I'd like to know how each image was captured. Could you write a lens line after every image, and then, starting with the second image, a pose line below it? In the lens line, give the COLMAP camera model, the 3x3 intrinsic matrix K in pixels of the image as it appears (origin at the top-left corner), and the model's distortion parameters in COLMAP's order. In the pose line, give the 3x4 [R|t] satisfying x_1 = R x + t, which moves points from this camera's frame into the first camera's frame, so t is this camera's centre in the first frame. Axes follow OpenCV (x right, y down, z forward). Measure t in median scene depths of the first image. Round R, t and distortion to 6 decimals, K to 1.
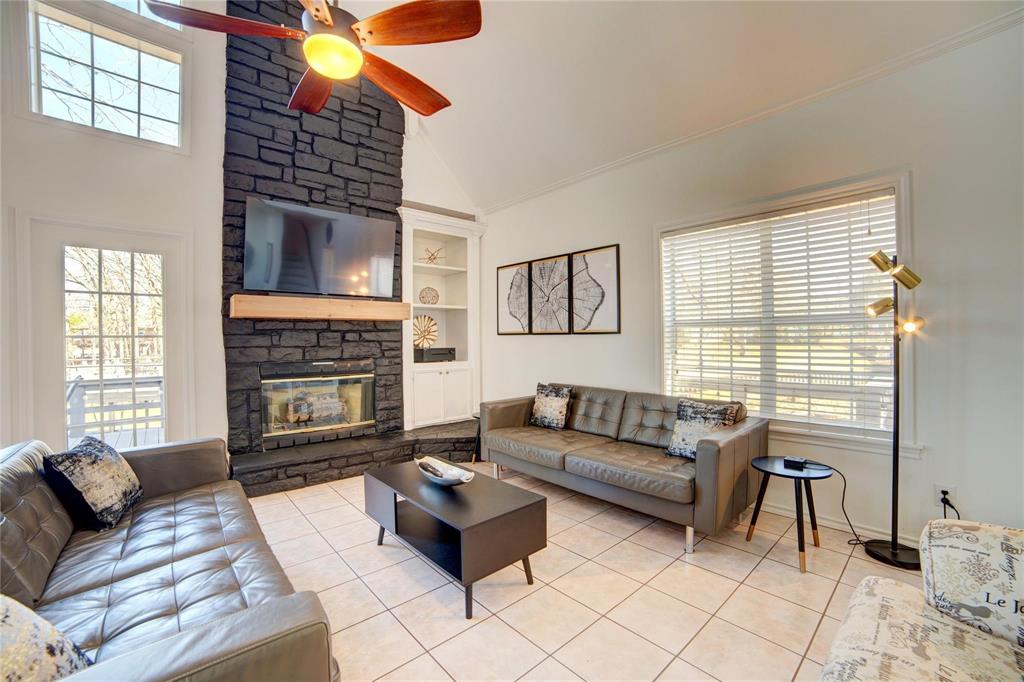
lens RADIAL K [[427.6, 0, 512.0], [0, 427.6, 341.0], [0, 0, 1]] dist [-0.095913, 0.037304]
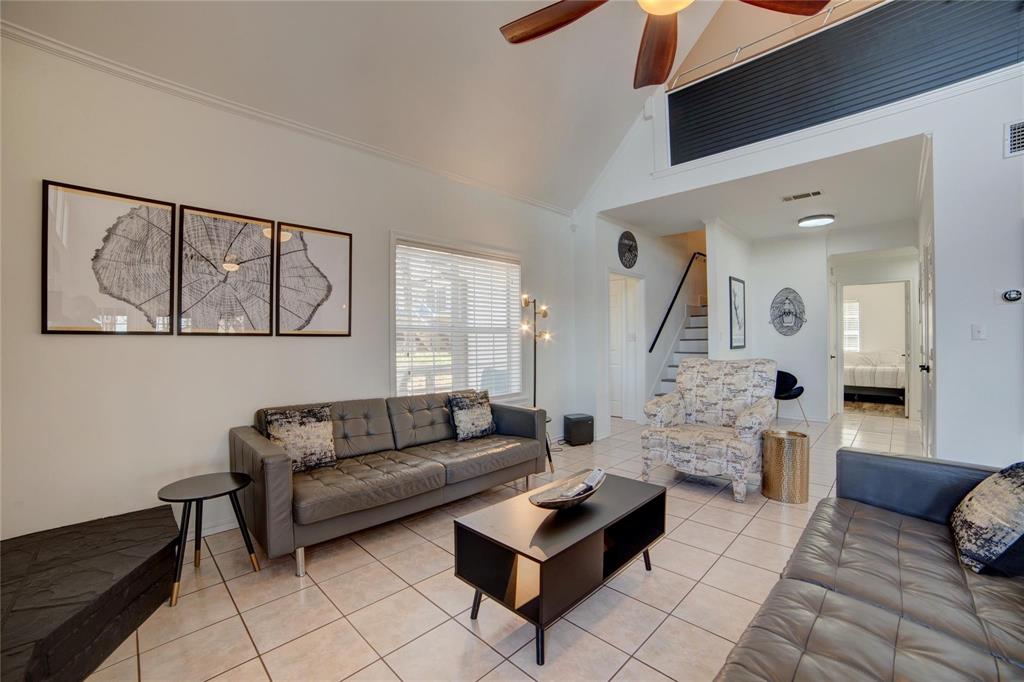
lens RADIAL K [[427.6, 0, 512.0], [0, 427.6, 341.0], [0, 0, 1]] dist [-0.095913, 0.037304]
pose [[-0.066560, 0.009834, 0.997734, -0.588296], [0.011887, 0.999888, -0.009062, 0.003618], [-0.997712, 0.011257, -0.066669, 0.671833]]
